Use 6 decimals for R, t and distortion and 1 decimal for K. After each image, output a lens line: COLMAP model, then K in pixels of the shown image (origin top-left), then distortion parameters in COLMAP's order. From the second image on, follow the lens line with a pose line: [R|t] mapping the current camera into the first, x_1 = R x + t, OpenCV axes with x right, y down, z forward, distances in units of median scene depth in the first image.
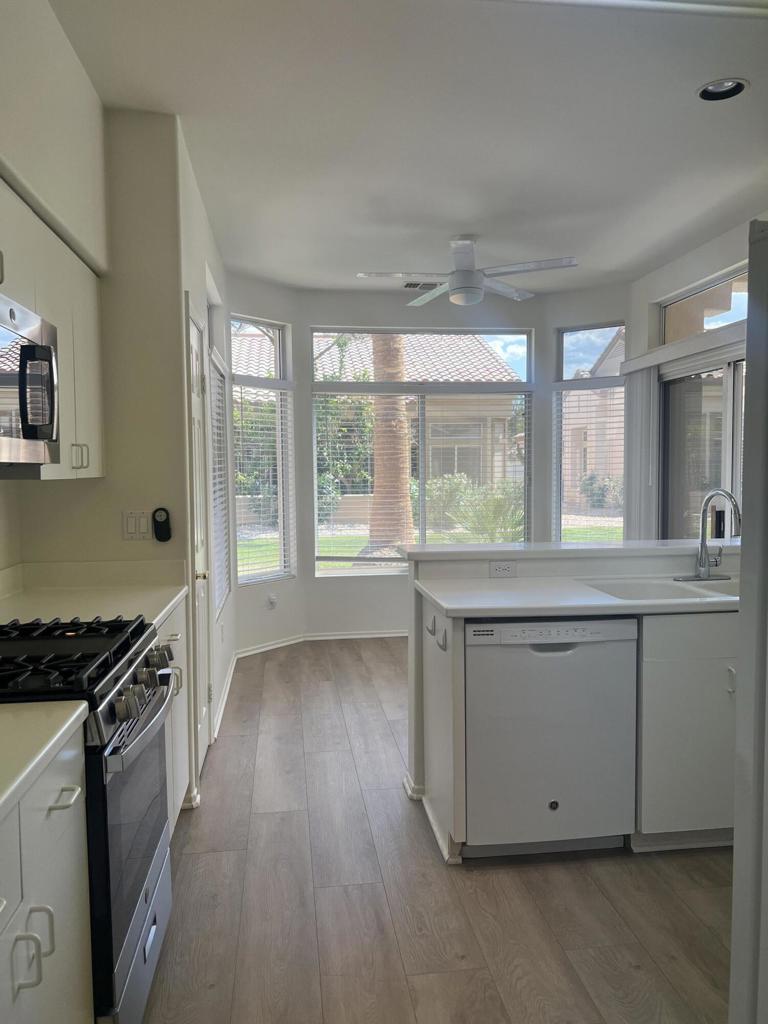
lens RADIAL K [[768.0, 0, 381.7], [0, 768.0, 523.8], [0, 0, 1]] dist [0.069178, -0.095281]
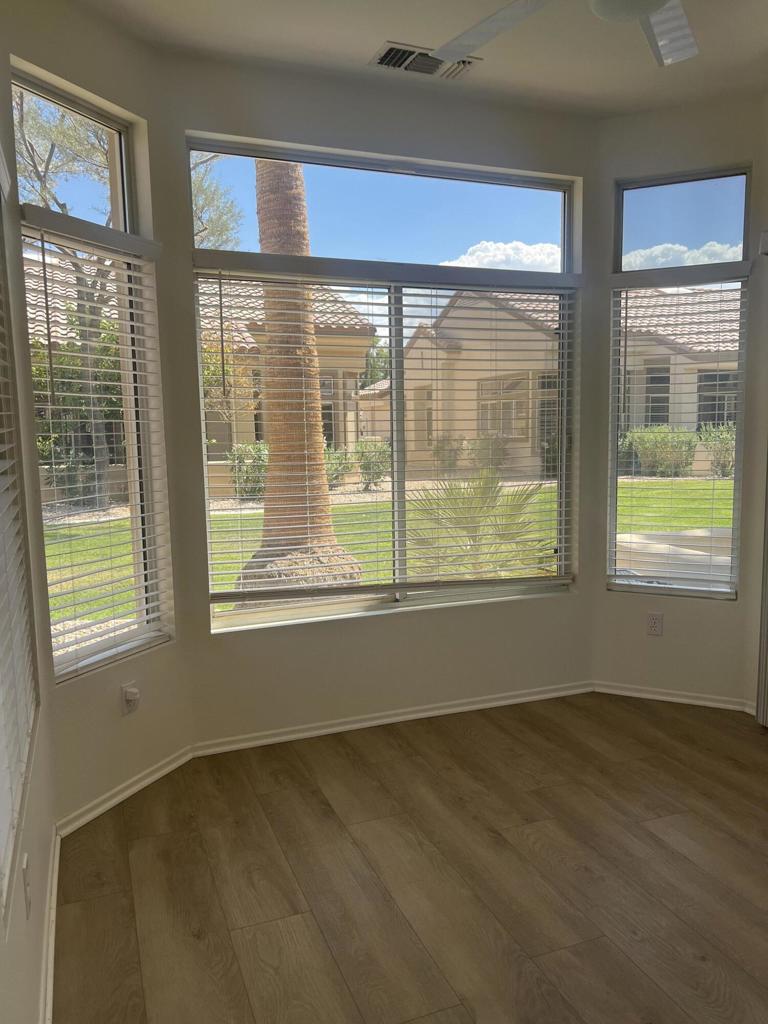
lens RADIAL K [[771.3, 0, 383.2], [0, 771.3, 524.1], [0, 0, 1]] dist [-0.003629, -0.001083]
pose [[0.970566, -0.036275, 0.238087, -0.094849], [0.024761, 0.998383, 0.051178, -0.027929], [-0.239558, -0.043776, 0.969895, 0.474231]]
